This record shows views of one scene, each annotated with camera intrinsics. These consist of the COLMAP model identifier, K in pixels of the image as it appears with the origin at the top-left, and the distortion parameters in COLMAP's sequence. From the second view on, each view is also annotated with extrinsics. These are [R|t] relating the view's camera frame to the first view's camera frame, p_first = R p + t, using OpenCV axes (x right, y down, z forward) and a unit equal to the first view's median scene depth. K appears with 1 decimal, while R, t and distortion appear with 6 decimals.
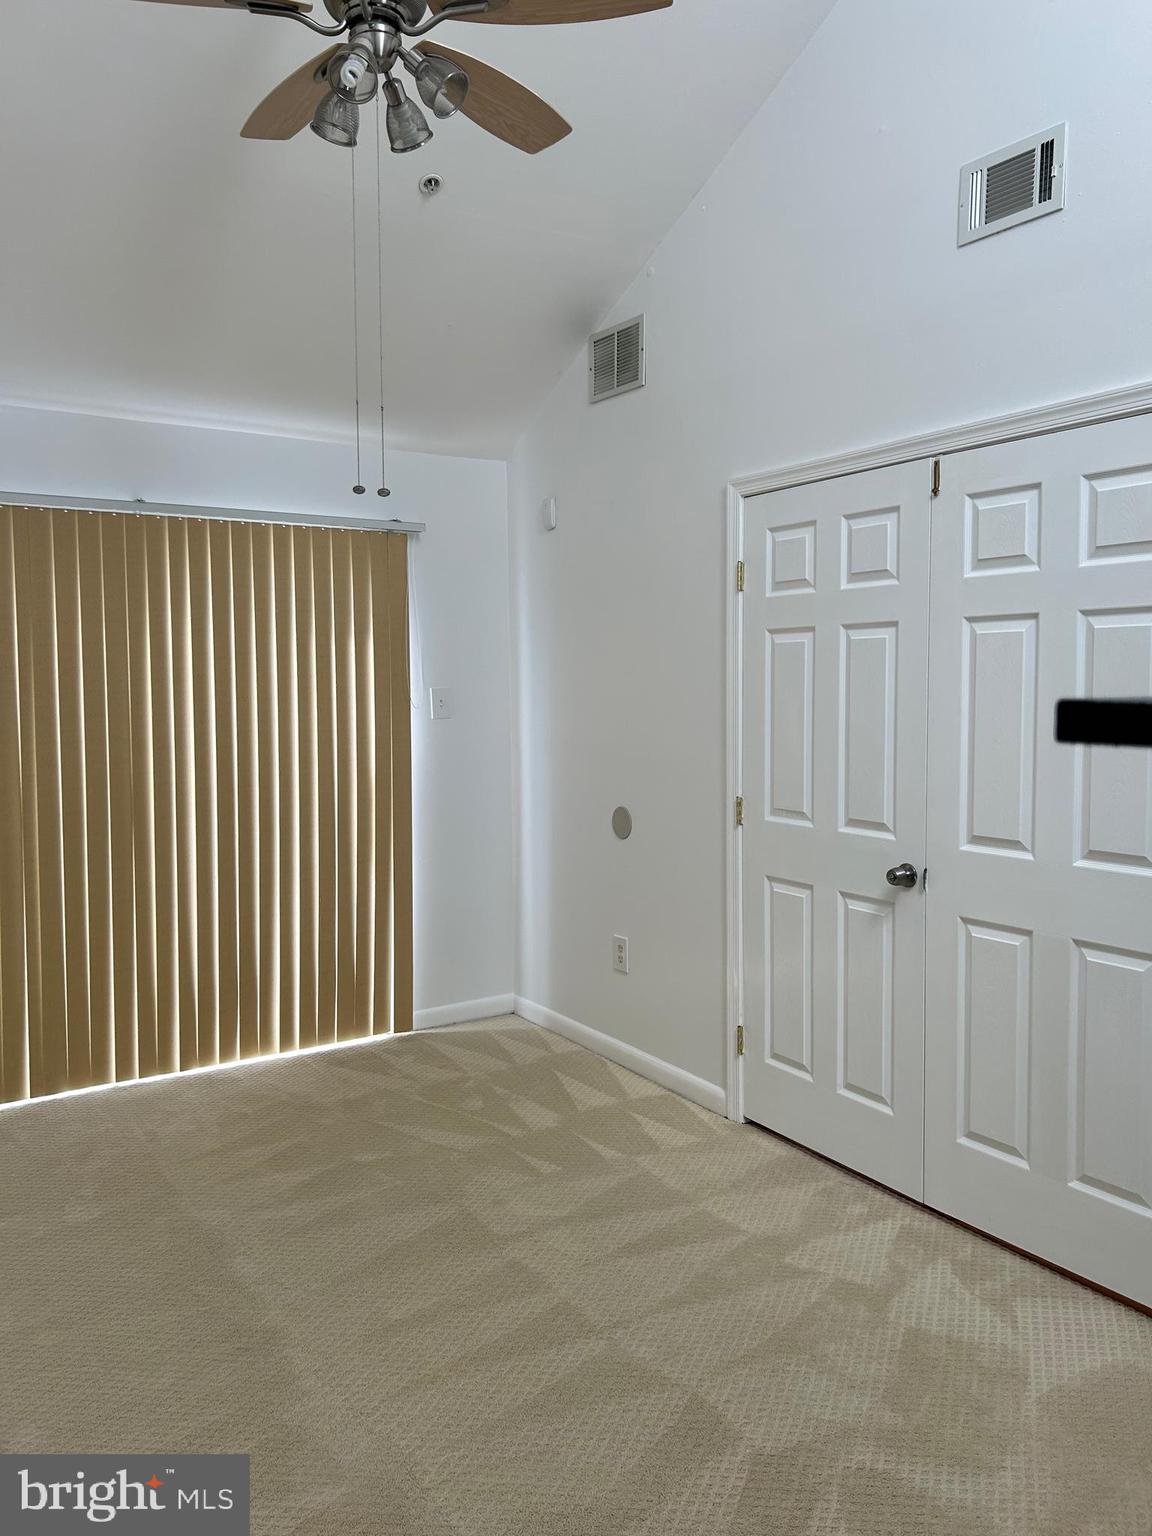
lens RADIAL K [[1166.4, 0, 565.4], [0, 1166.4, 763.2], [0, 0, 1]] dist [0.054337, -0.060468]
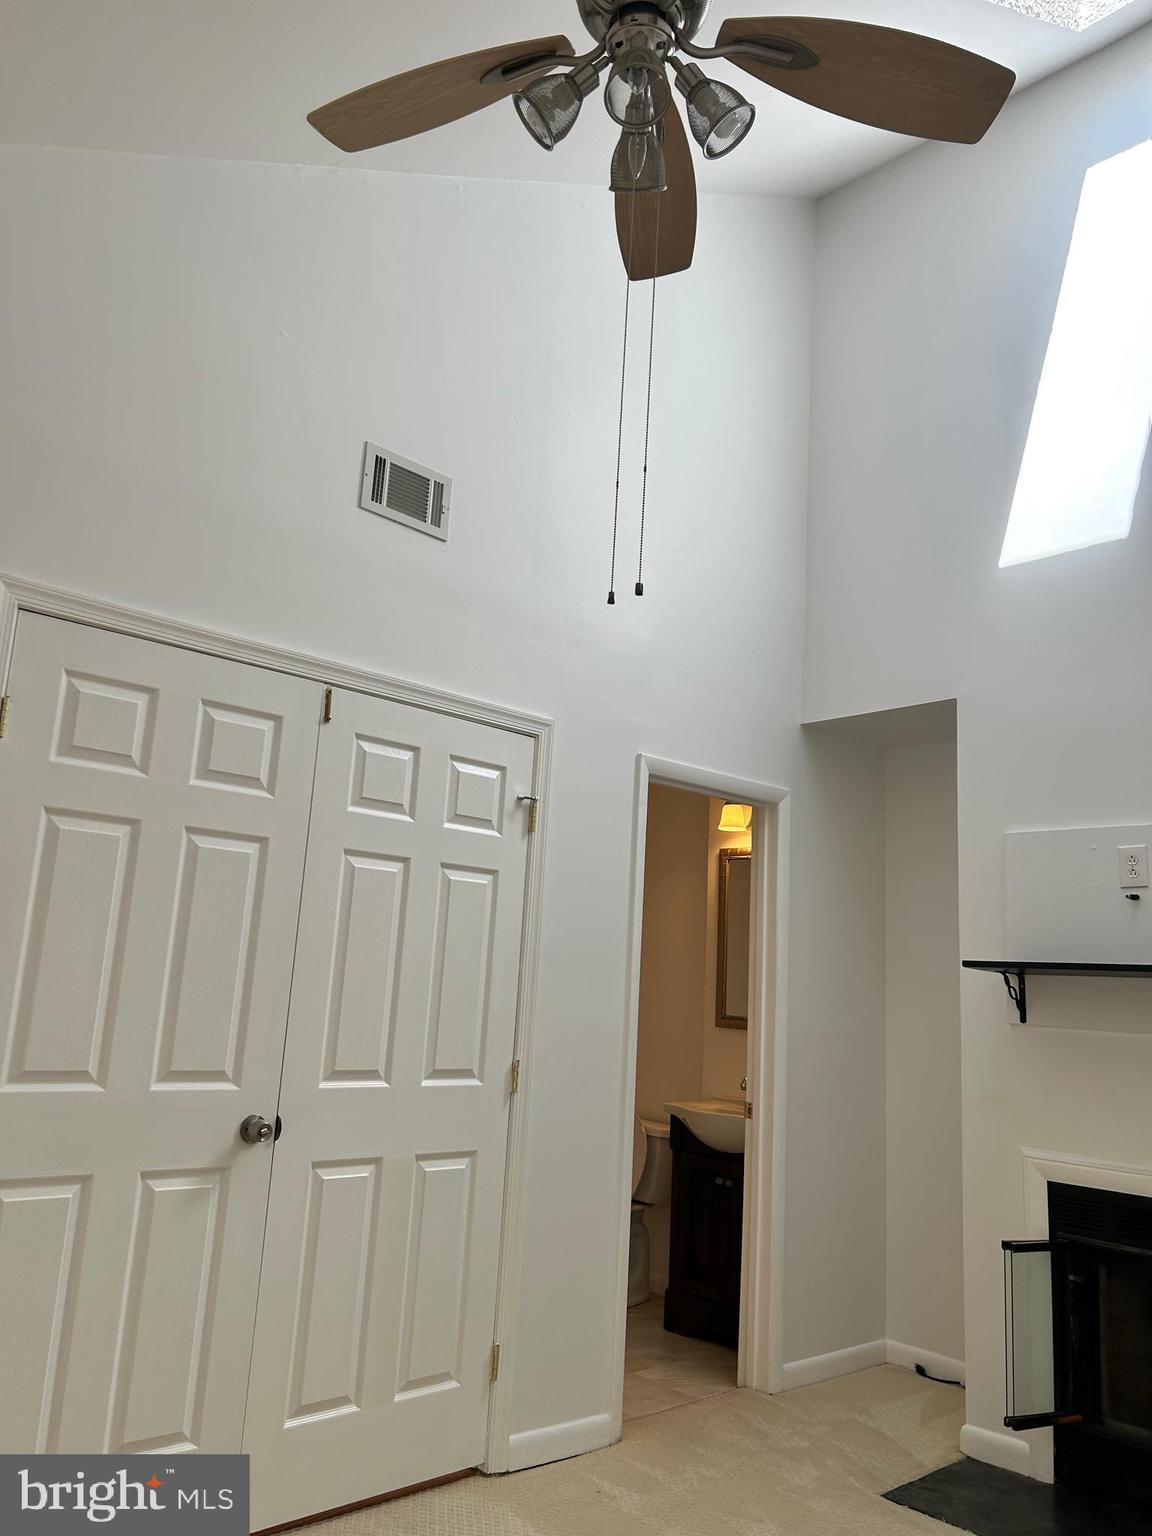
lens RADIAL K [[1166.4, 0, 568.3], [0, 1166.4, 766.5], [0, 0, 1]] dist [0.054337, -0.060468]
pose [[-0.187371, 0.179624, 0.965726, -0.528637], [0.010375, 0.983445, -0.180907, -0.007367], [-0.982234, -0.023877, -0.186133, 0.768763]]
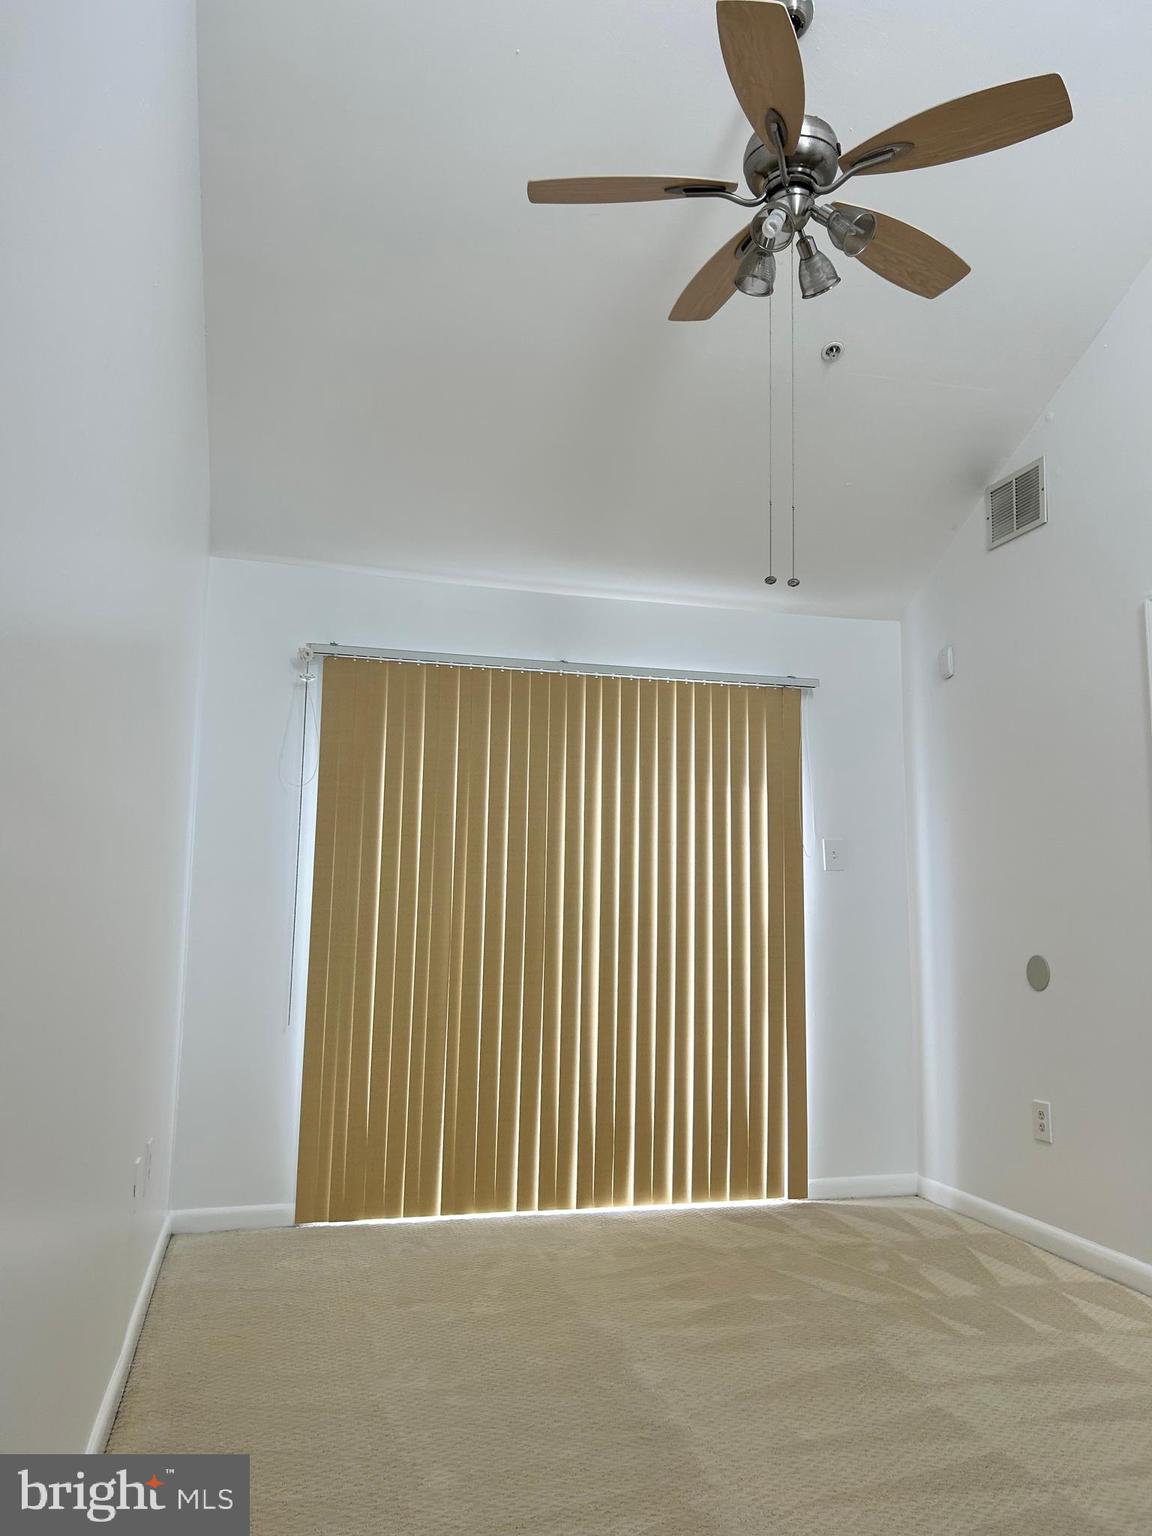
lens RADIAL K [[1166.4, 0, 581.2], [0, 1166.4, 773.7], [0, 0, 1]] dist [0.054337, -0.060468]
pose [[0.954028, -0.021776, -0.298925, -0.016672], [-0.038540, 0.980164, -0.194406, 0.102650], [0.297229, 0.196989, 0.934265, -0.012014]]
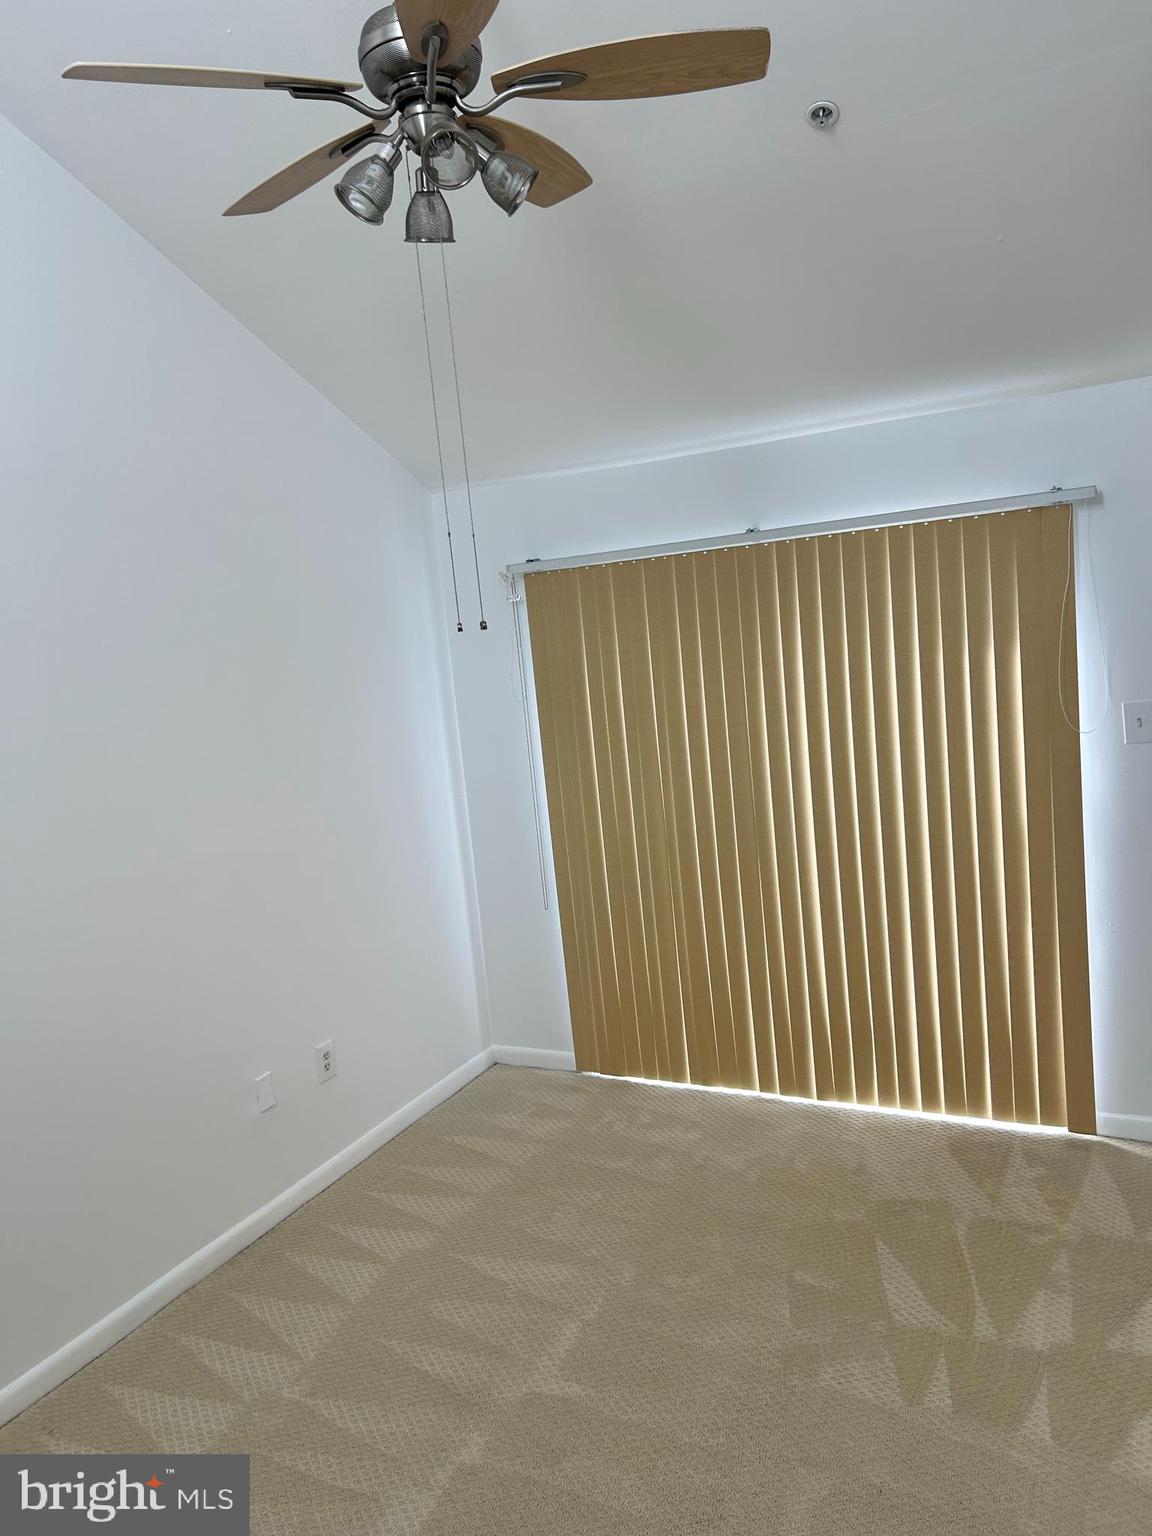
lens RADIAL K [[1166.4, 0, 577.8], [0, 1166.4, 779.0], [0, 0, 1]] dist [0.054337, -0.060468]
pose [[0.491328, 0.083121, -0.866999, 0.456415], [0.035383, 0.992709, 0.115225, -0.142859], [0.870255, -0.087290, 0.484805, 0.405779]]
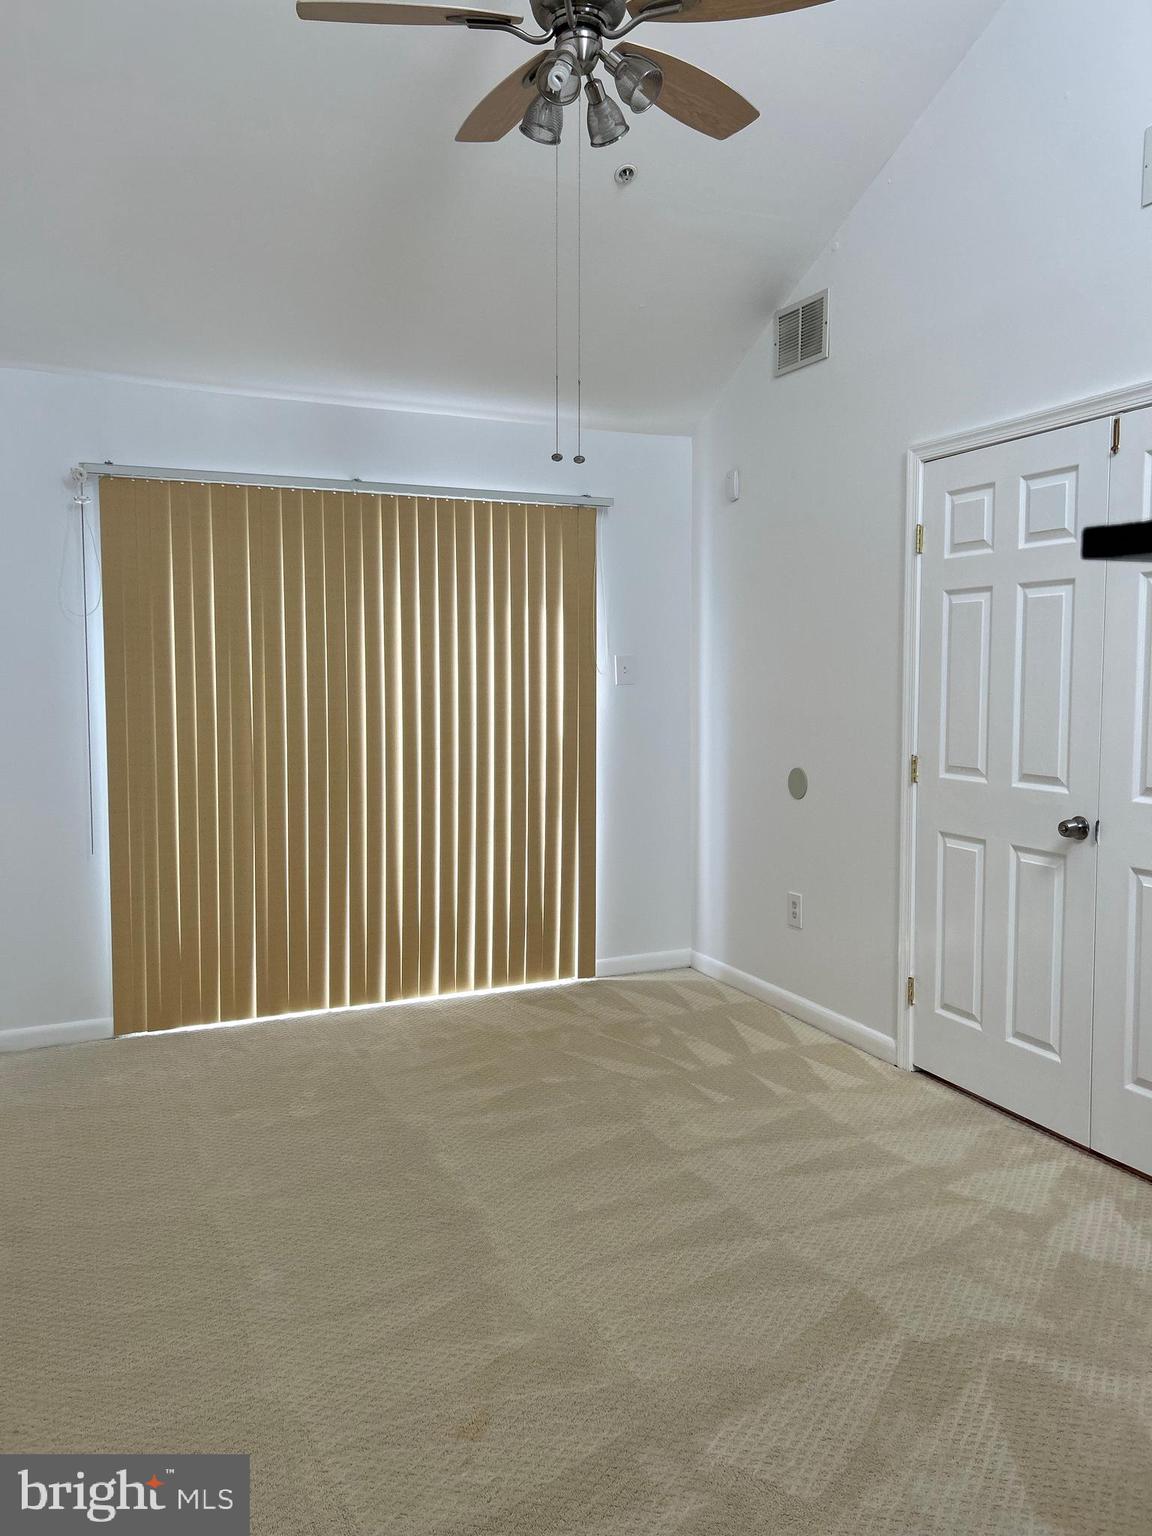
lens RADIAL K [[1166.4, 0, 584.6], [0, 1166.4, 764.1], [0, 0, 1]] dist [0.054337, -0.060468]
pose [[0.990290, 0.015493, -0.138149, 0.004133], [-0.014041, 0.999836, 0.011477, 0.028161], [0.138304, -0.009425, 0.990345, -0.060236]]
